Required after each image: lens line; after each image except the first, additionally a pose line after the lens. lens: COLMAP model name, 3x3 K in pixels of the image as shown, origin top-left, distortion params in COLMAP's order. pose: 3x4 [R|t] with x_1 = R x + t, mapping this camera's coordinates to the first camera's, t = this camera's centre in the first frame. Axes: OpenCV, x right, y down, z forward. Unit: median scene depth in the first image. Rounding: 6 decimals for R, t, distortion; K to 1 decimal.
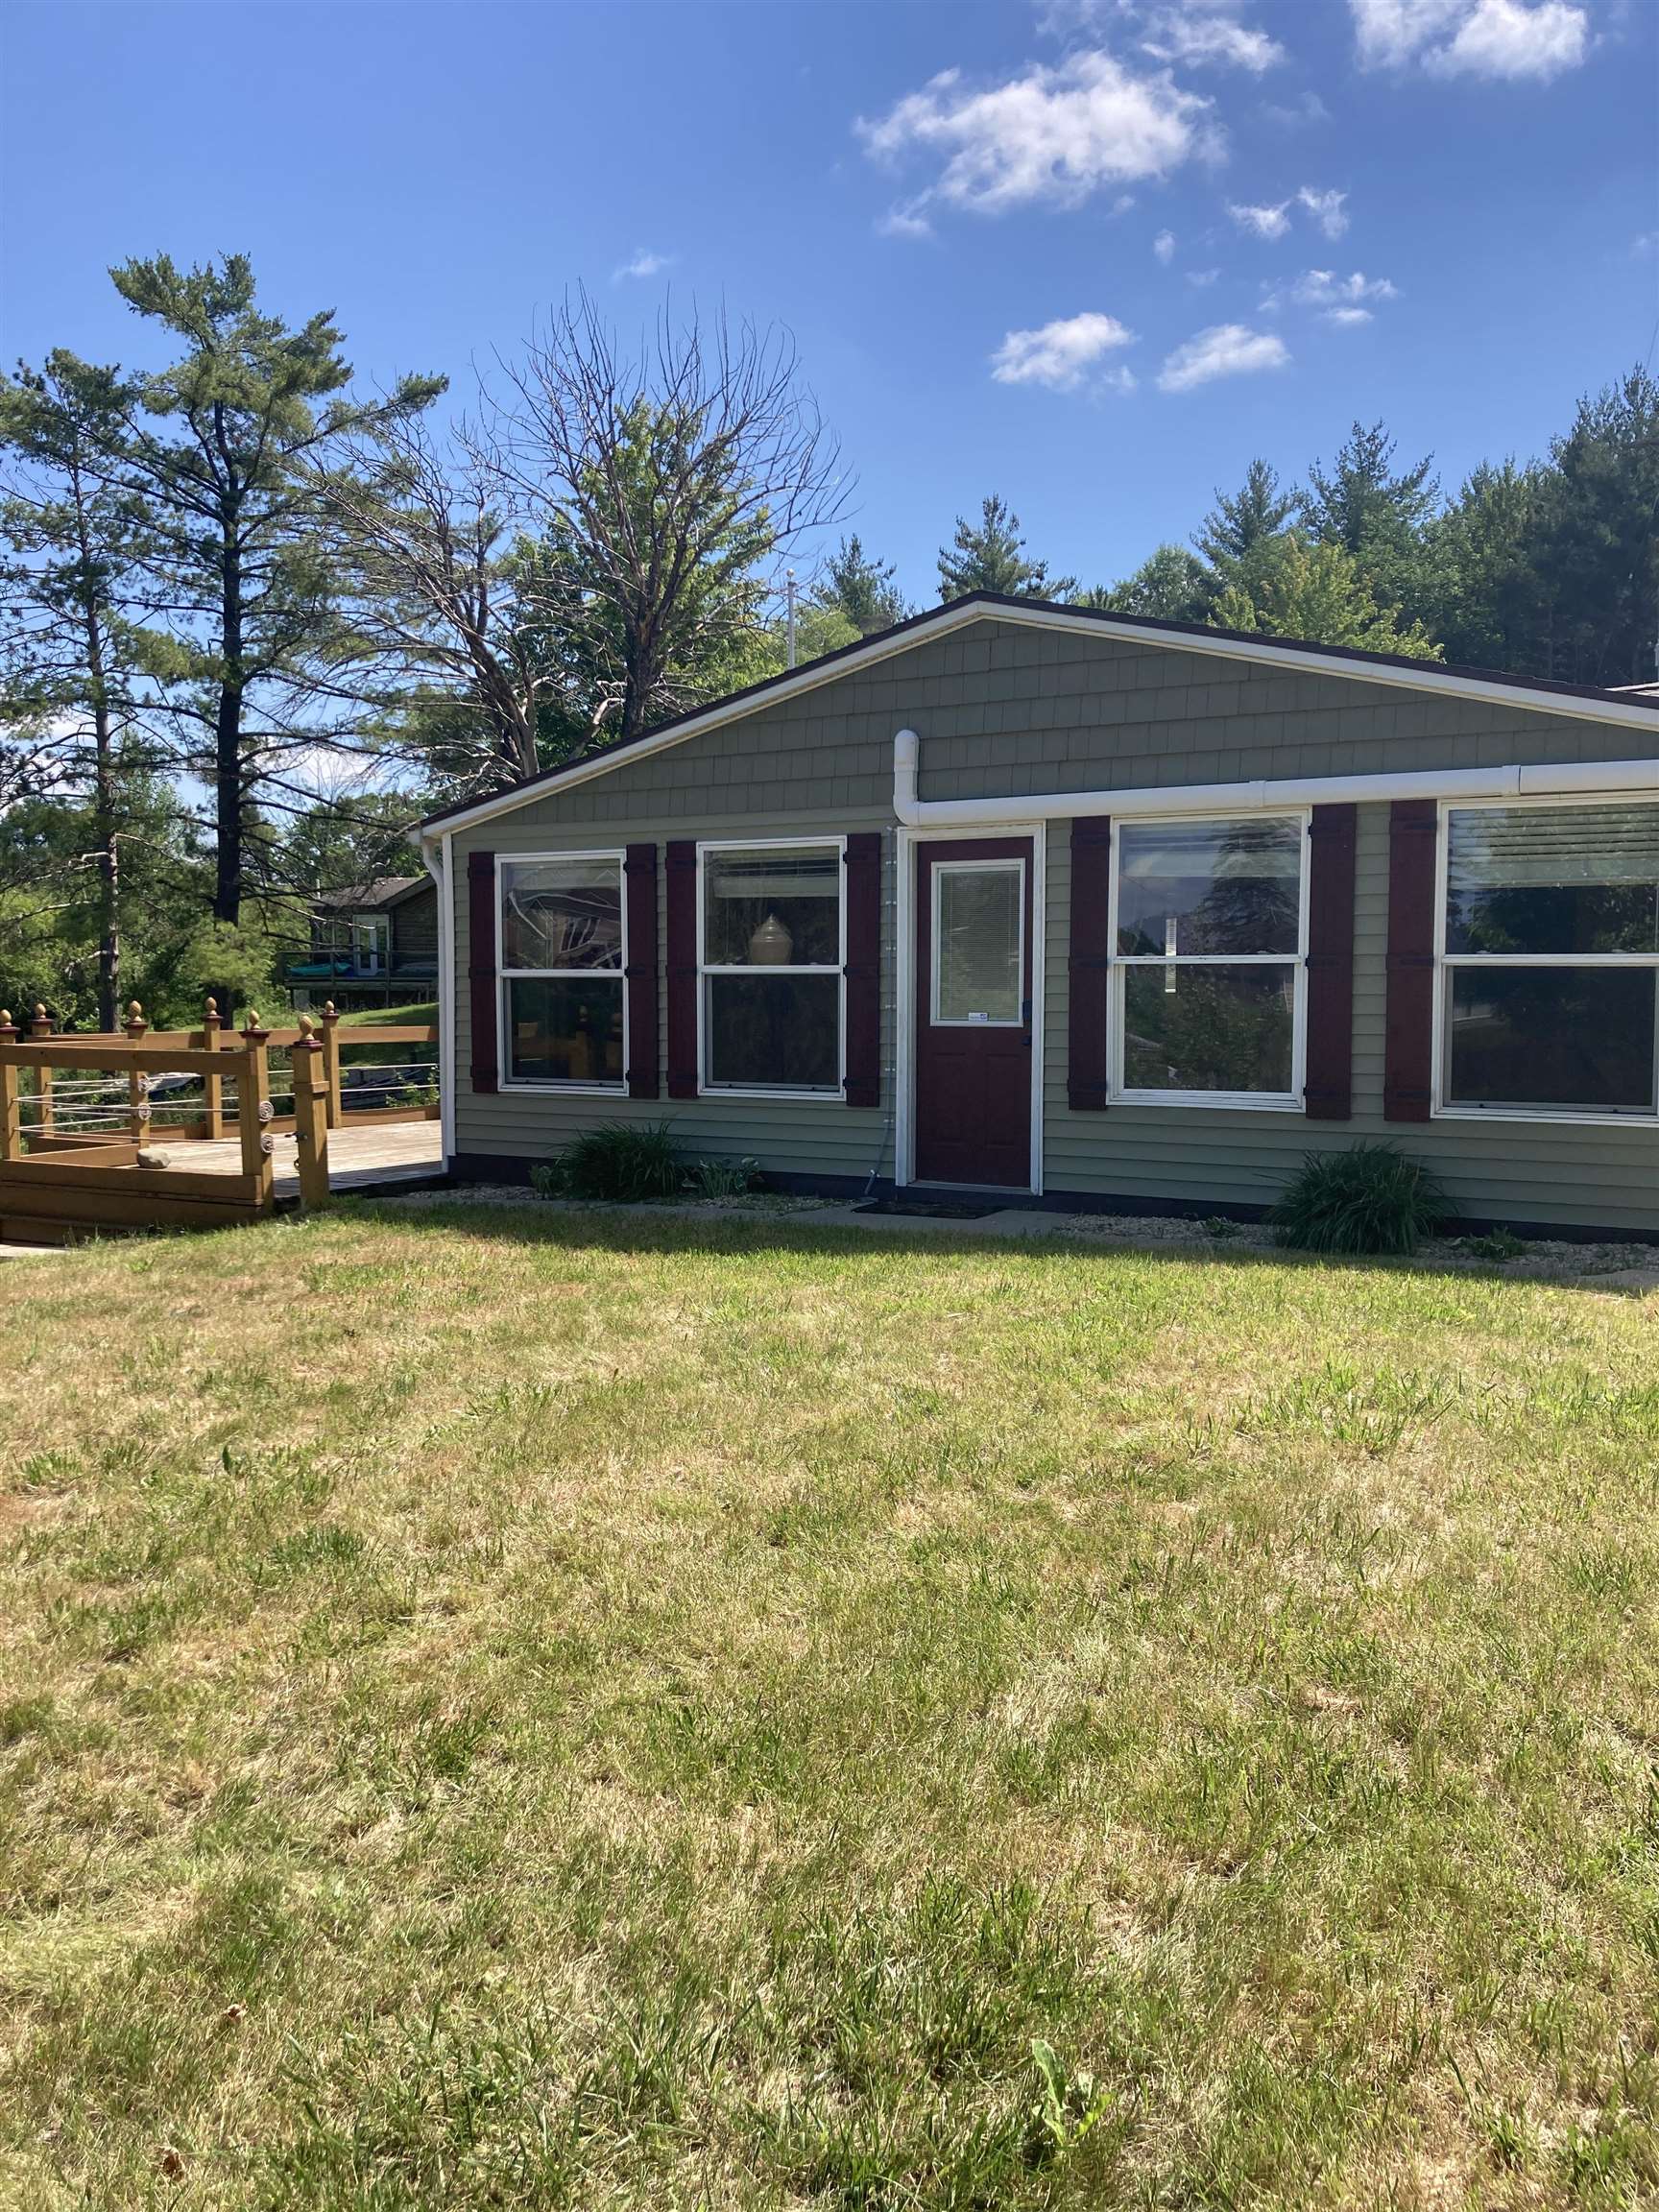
lens RADIAL K [[1807.0, 0, 845.8], [0, 1807.0, 1106.4], [0, 0, 1]] dist [0.099937, -0.208108]
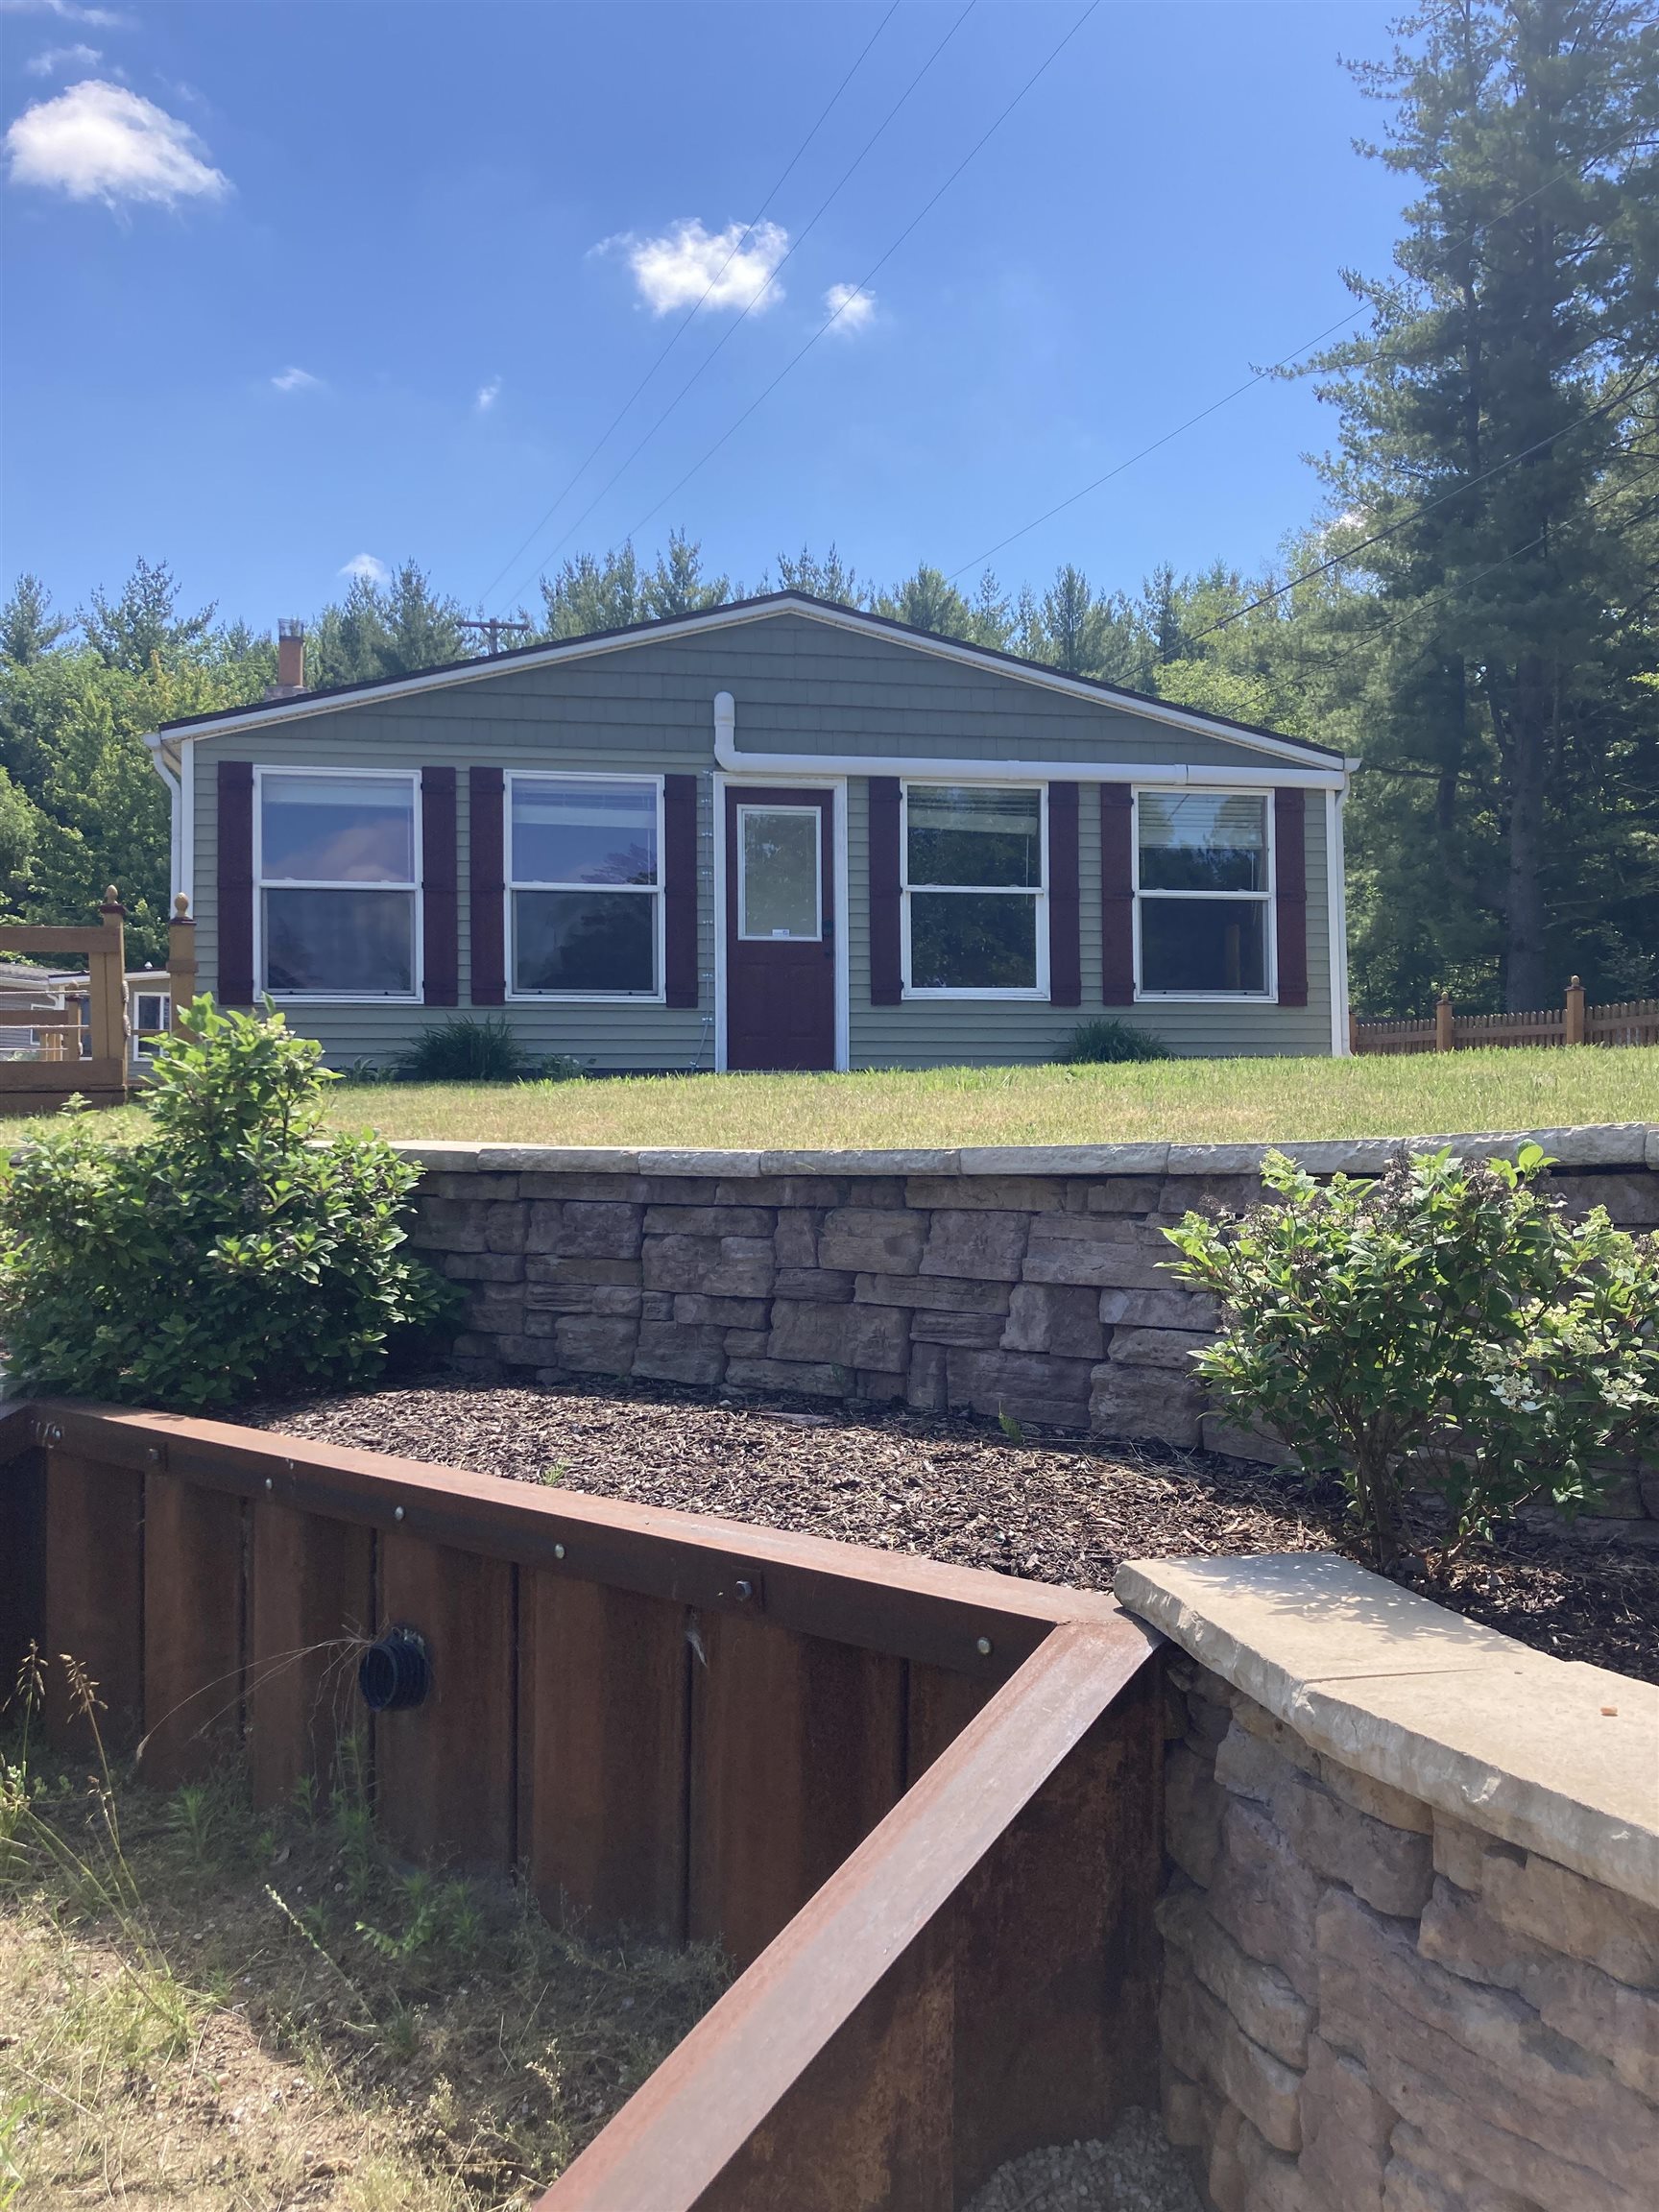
lens RADIAL K [[1802.6, 0, 822.6], [0, 1802.6, 1119.3], [0, 0, 1]] dist [0.093300, -0.191900]
pose [[0.765889, 0.001308, 0.642971, -0.667431], [0.049584, 0.996900, -0.061091, 0.147355], [-0.641058, 0.078670, 0.763450, 0.058762]]
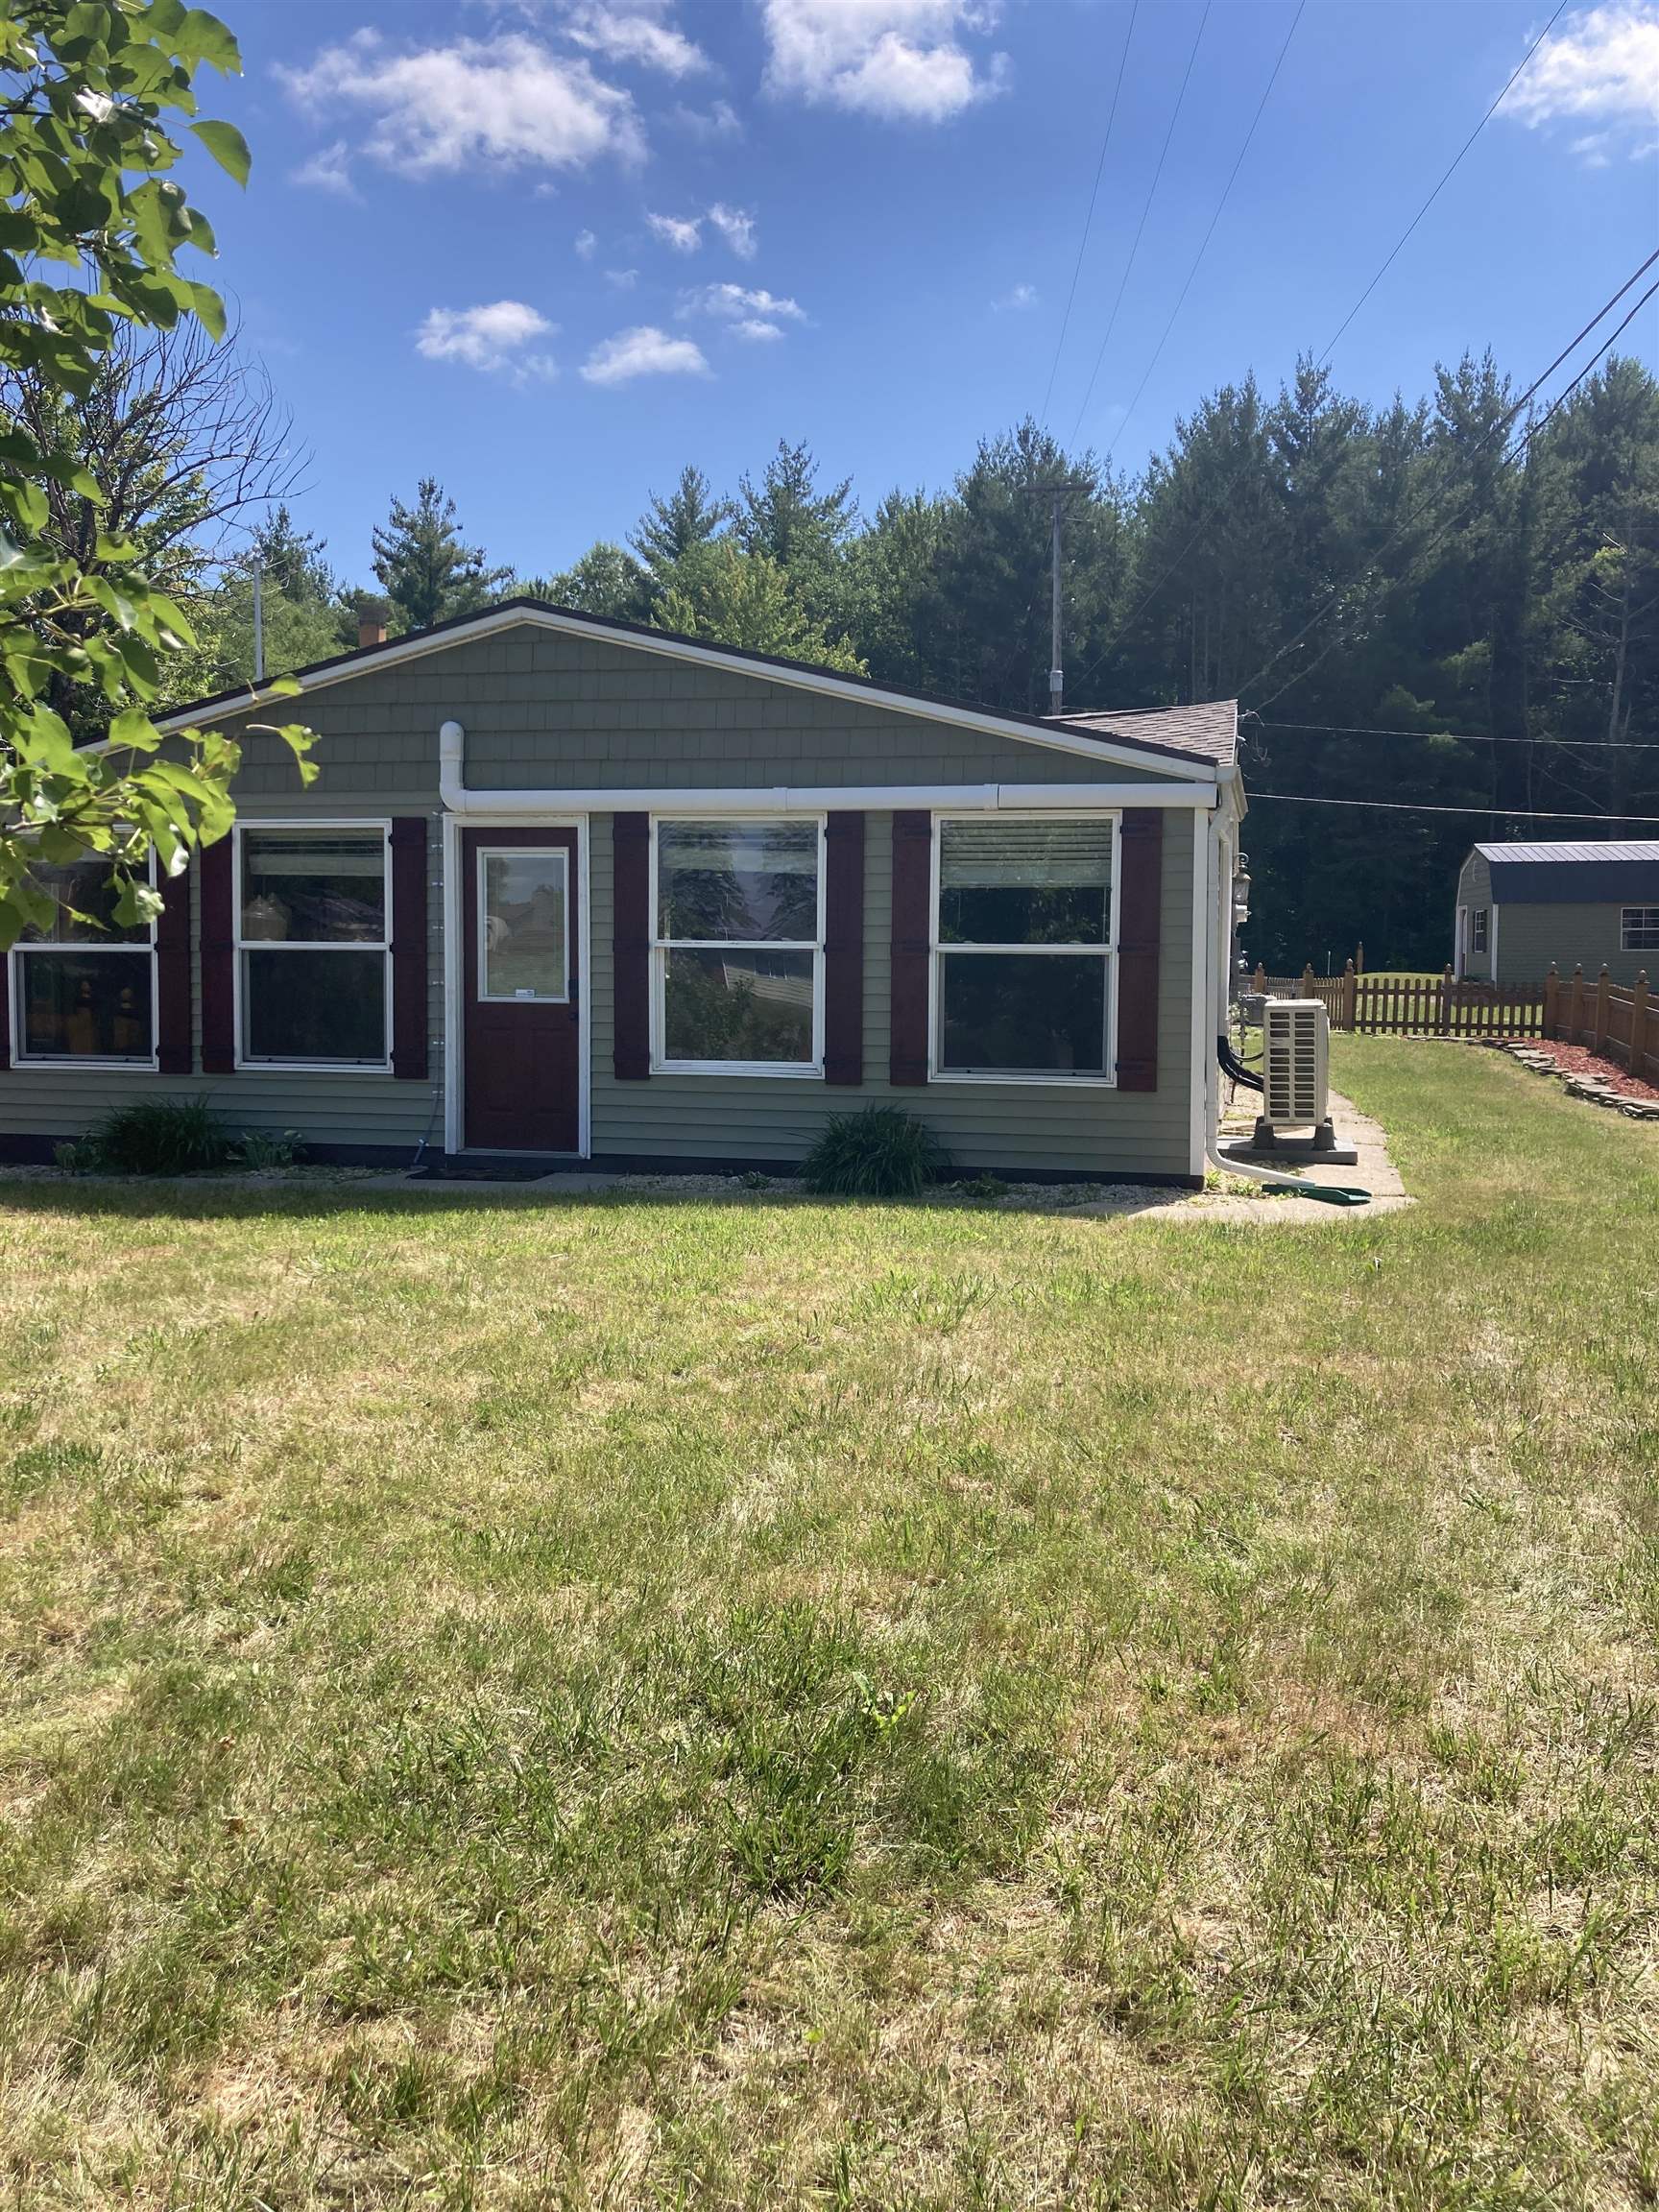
lens RADIAL K [[1807.0, 0, 845.8], [0, 1807.0, 1106.4], [0, 0, 1]] dist [0.099937, -0.208108]
pose [[0.952516, -0.011353, 0.304277, -0.070625], [0.009817, 0.999930, 0.006577, 0.011540], [-0.304331, -0.003277, 0.952561, -0.077441]]
